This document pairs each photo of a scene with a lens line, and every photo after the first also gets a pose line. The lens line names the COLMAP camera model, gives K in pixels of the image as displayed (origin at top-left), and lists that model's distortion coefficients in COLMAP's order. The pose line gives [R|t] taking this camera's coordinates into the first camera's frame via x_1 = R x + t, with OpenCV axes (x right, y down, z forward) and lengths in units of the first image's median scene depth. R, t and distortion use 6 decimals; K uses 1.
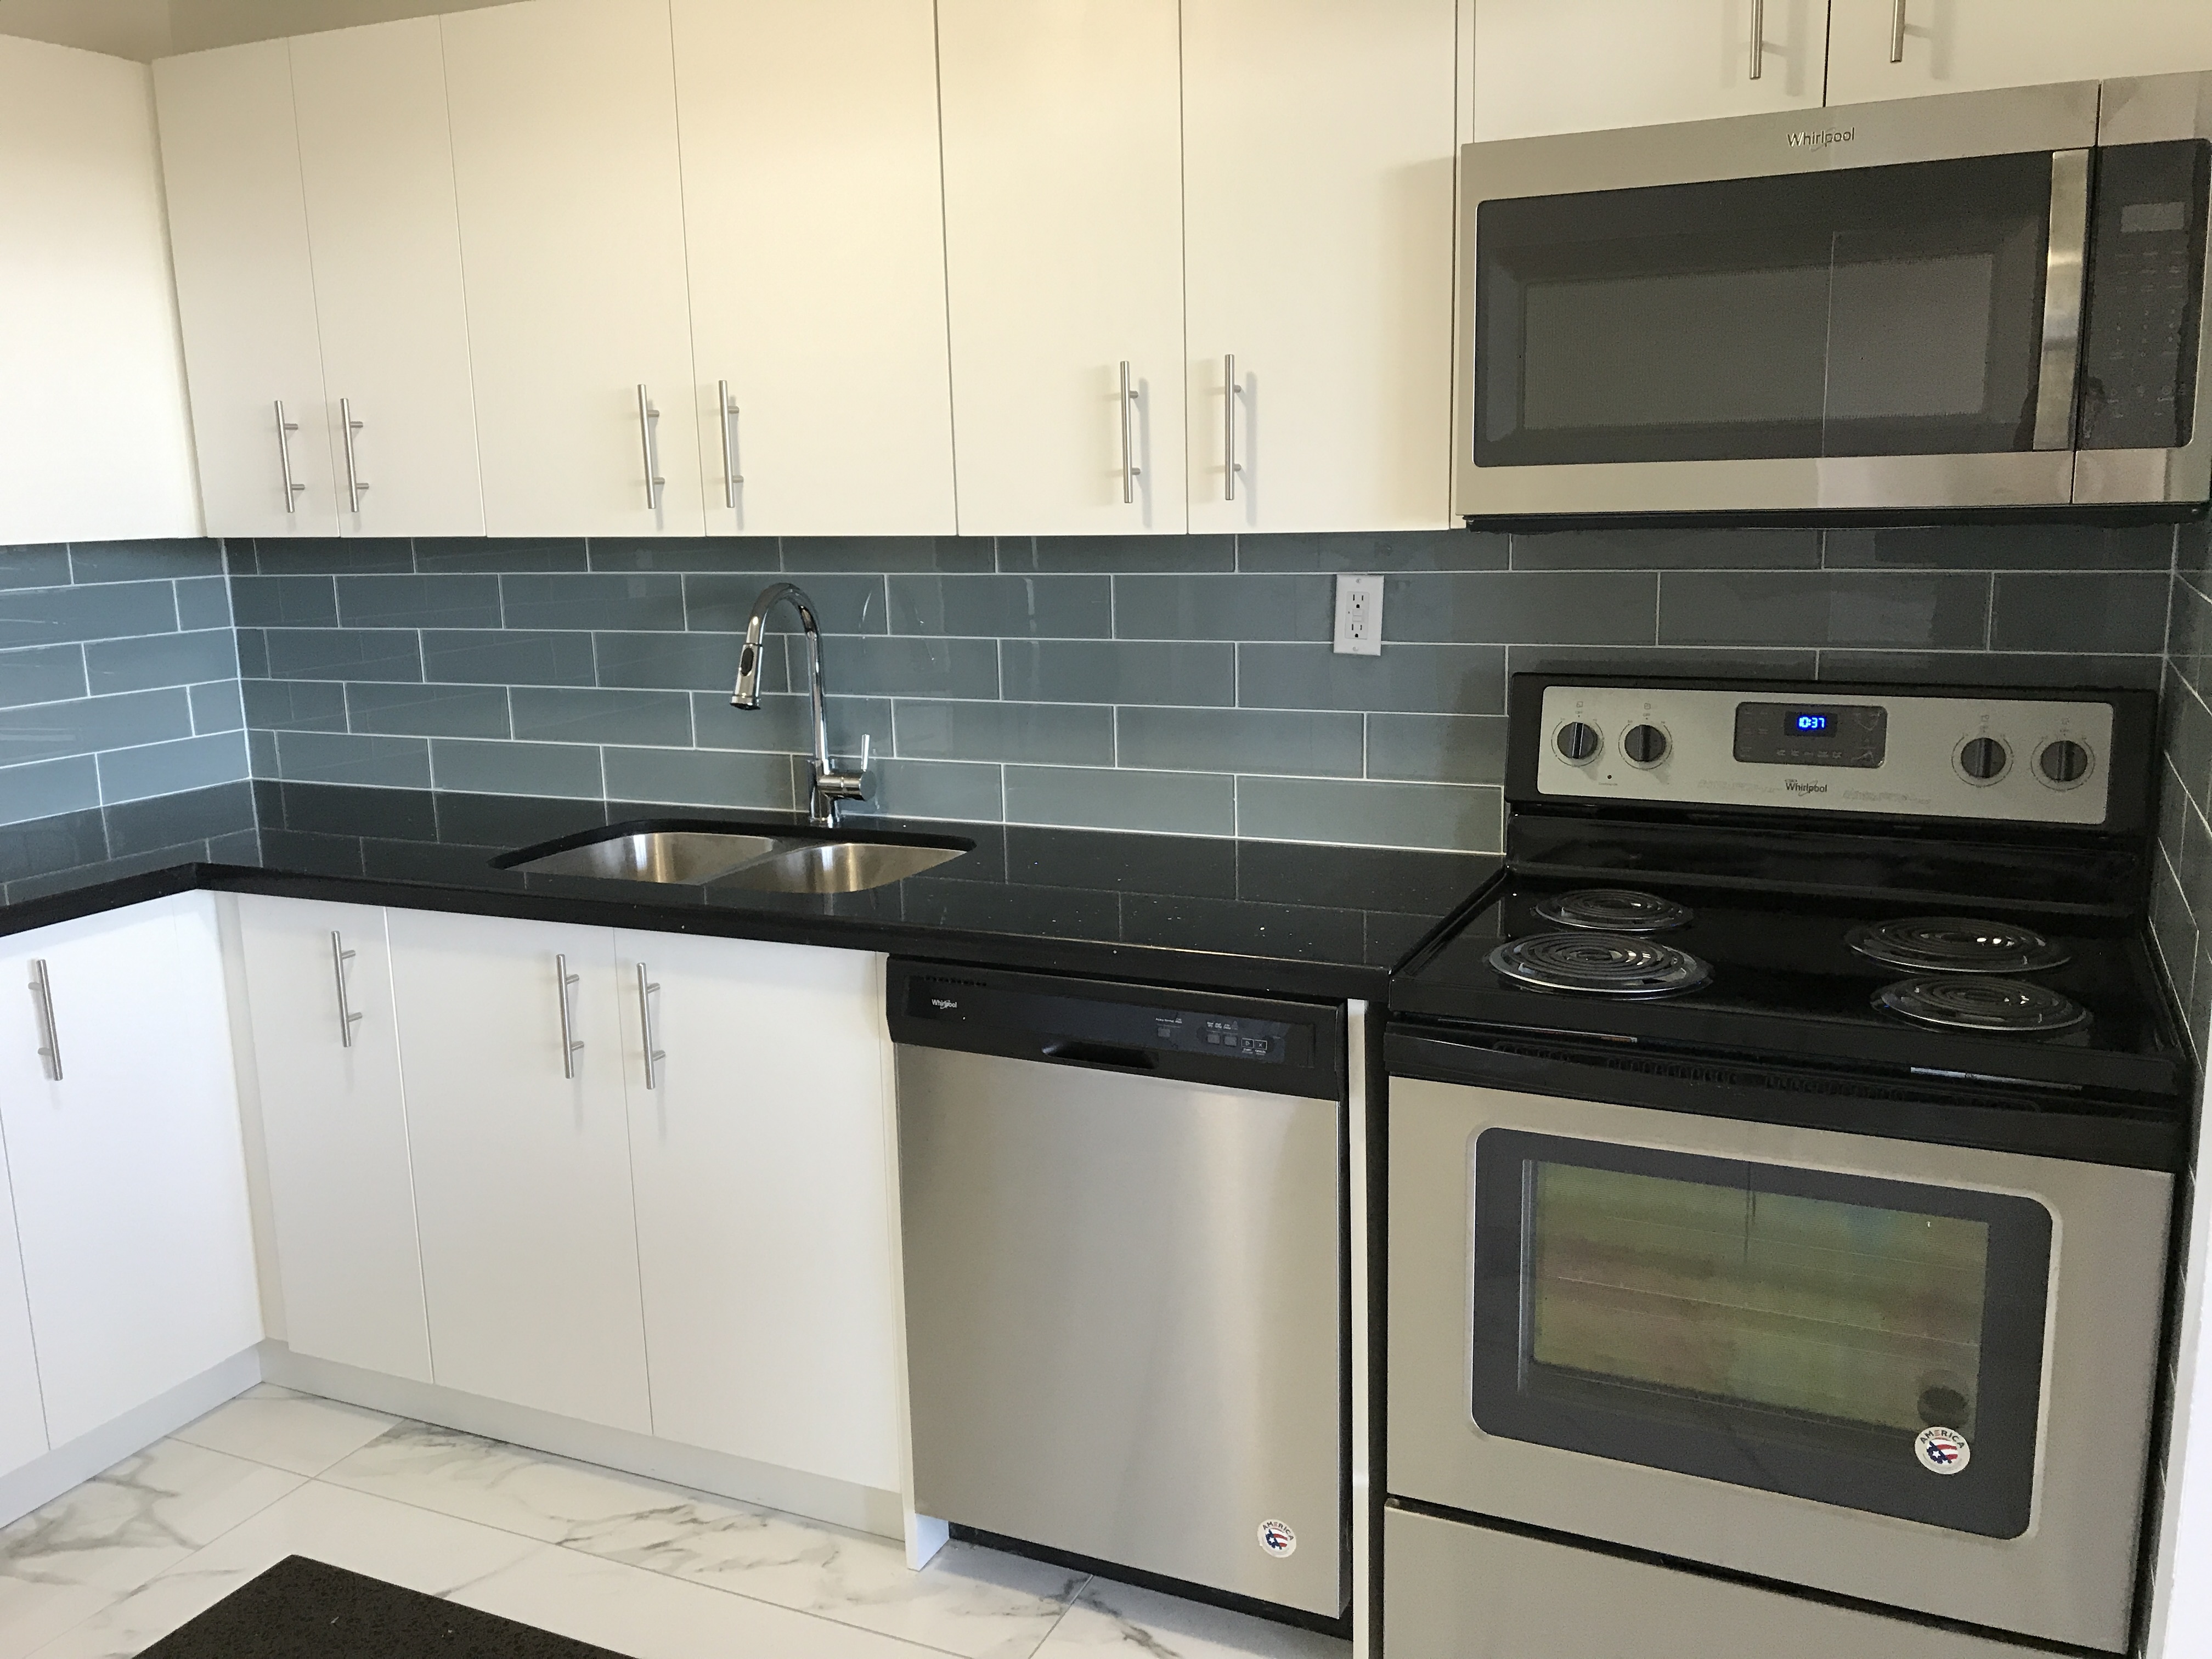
lens RADIAL K [[1845.2, 0, 1123.9], [0, 1845.2, 825.4], [0, 0, 1]] dist [0.044634, -0.049302]
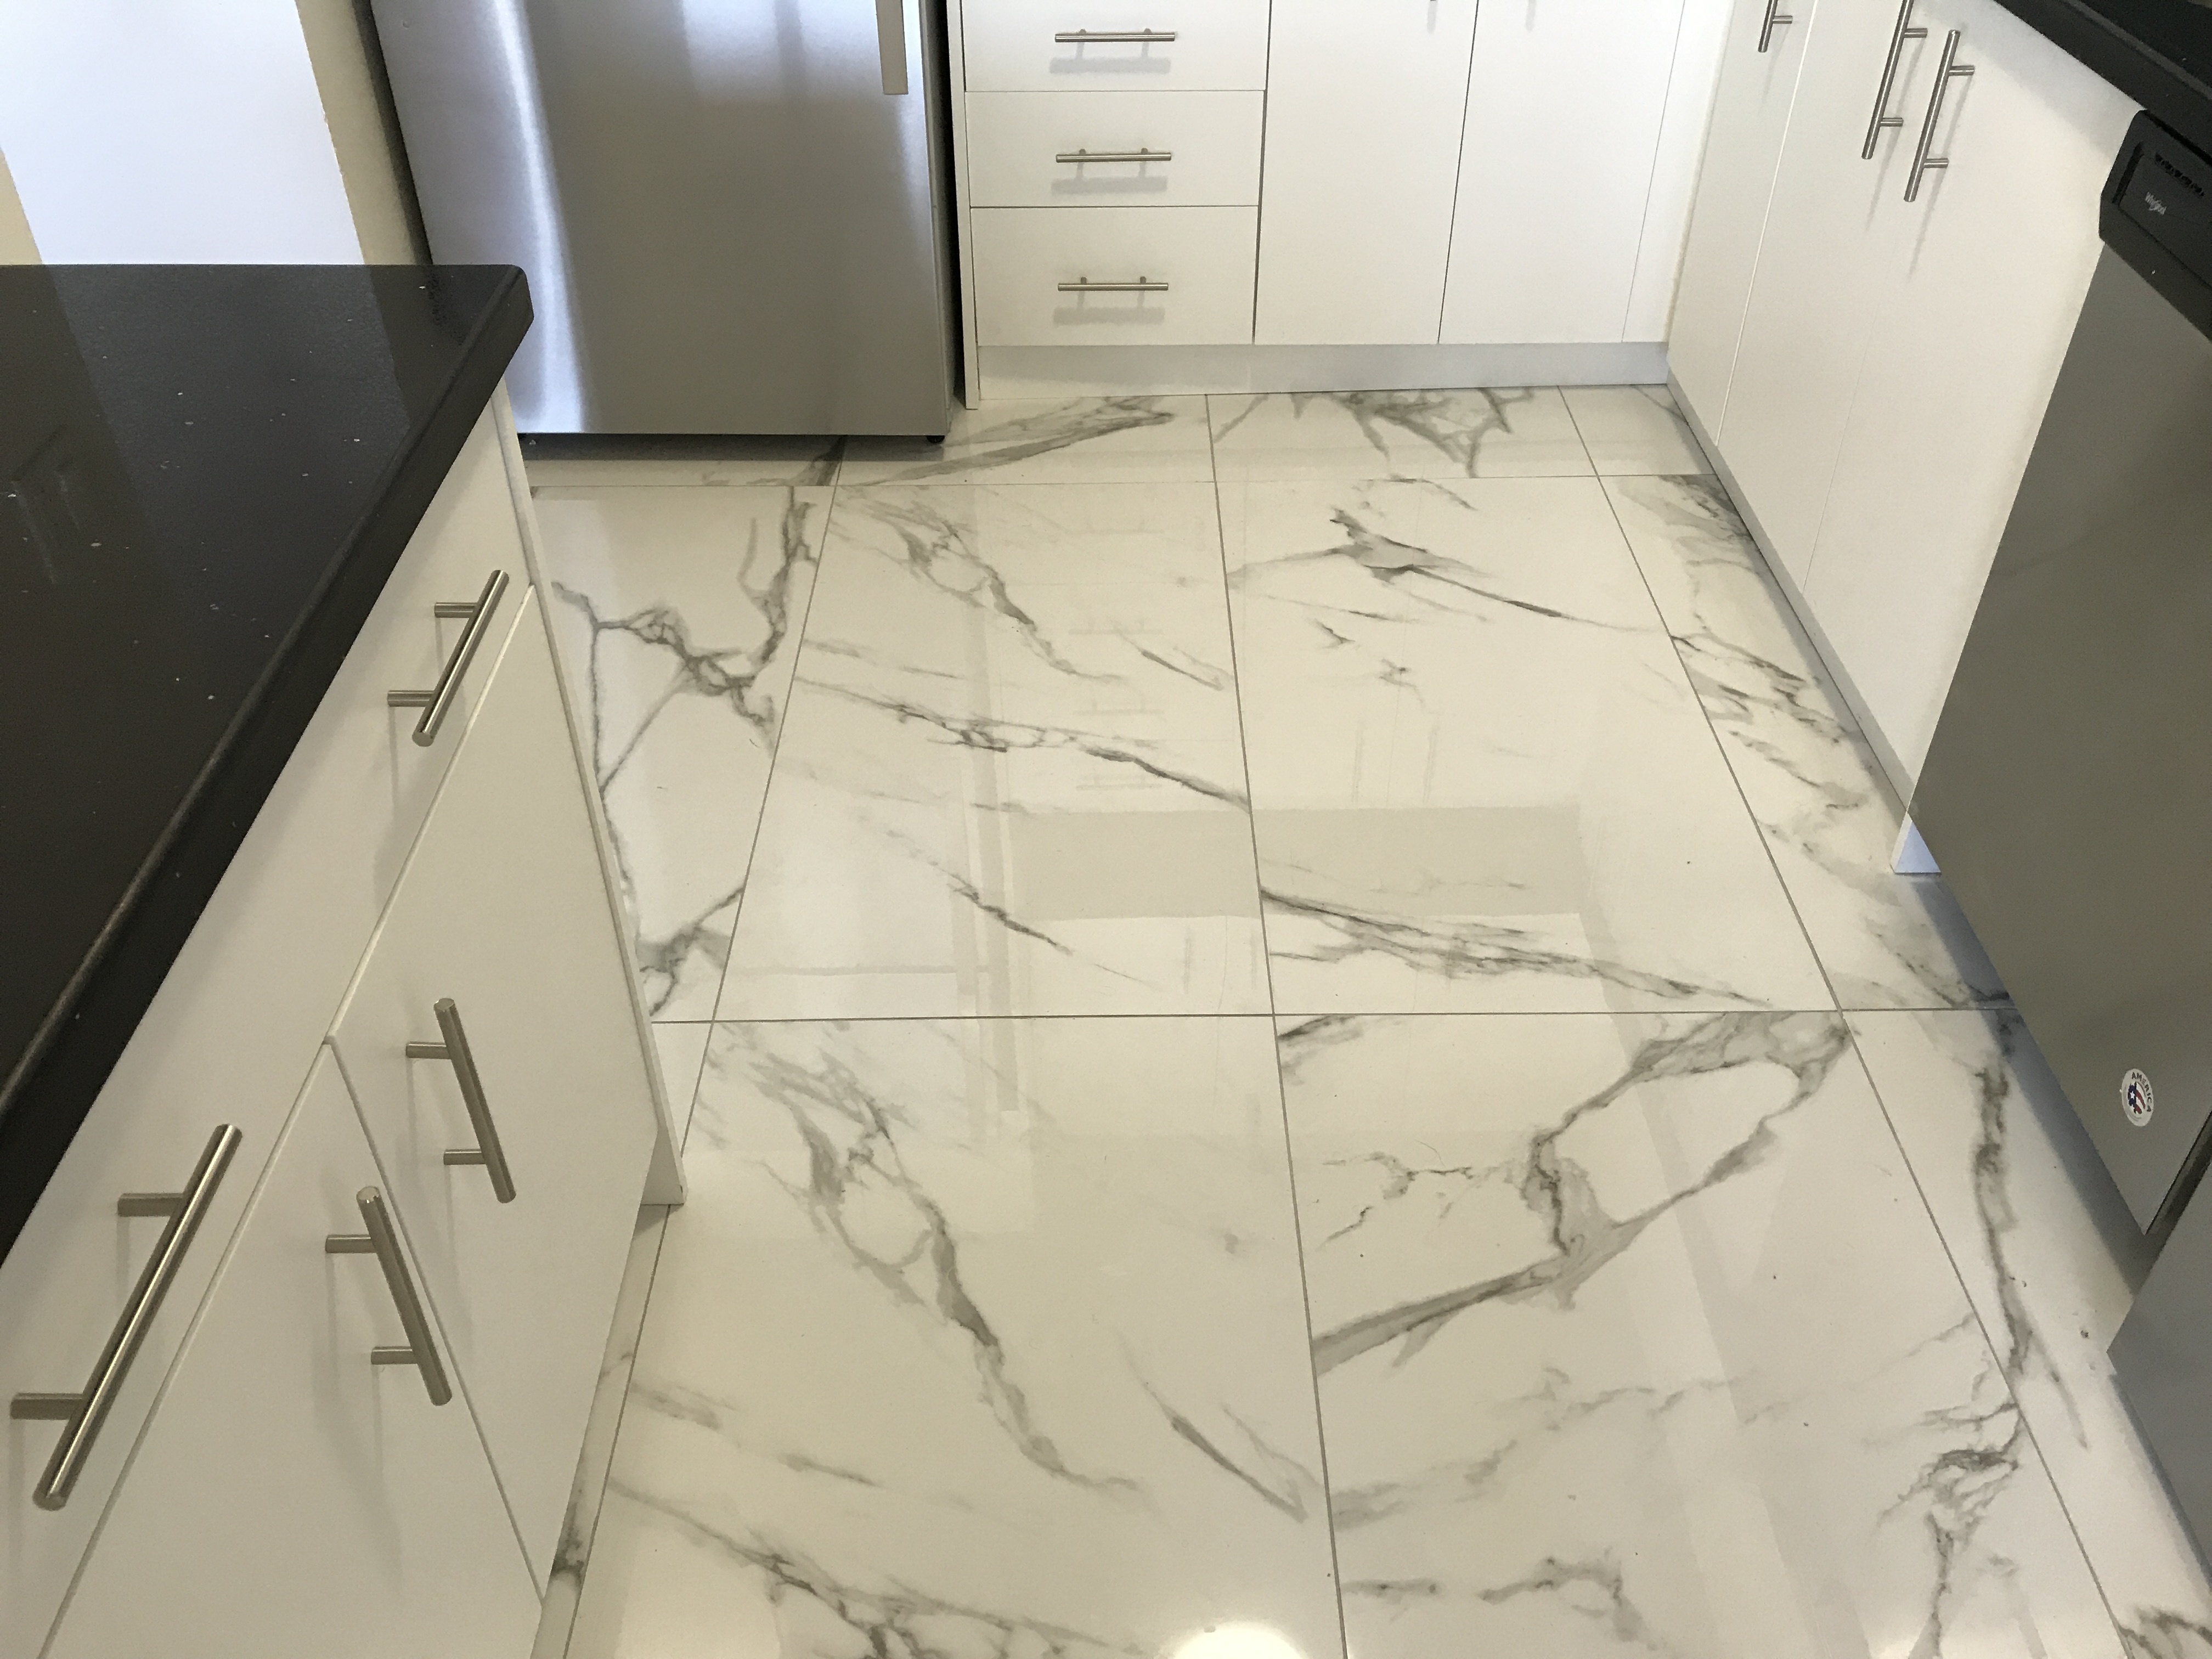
lens RADIAL K [[1845.2, 0, 1088.3], [0, 1845.2, 815.7], [0, 0, 1]] dist [0.044634, -0.049302]
pose [[0.416757, 0.579435, -0.700406, 0.305170], [-0.176234, 0.807393, 0.563079, -0.033349], [0.891771, -0.111232, 0.438603, 0.287025]]
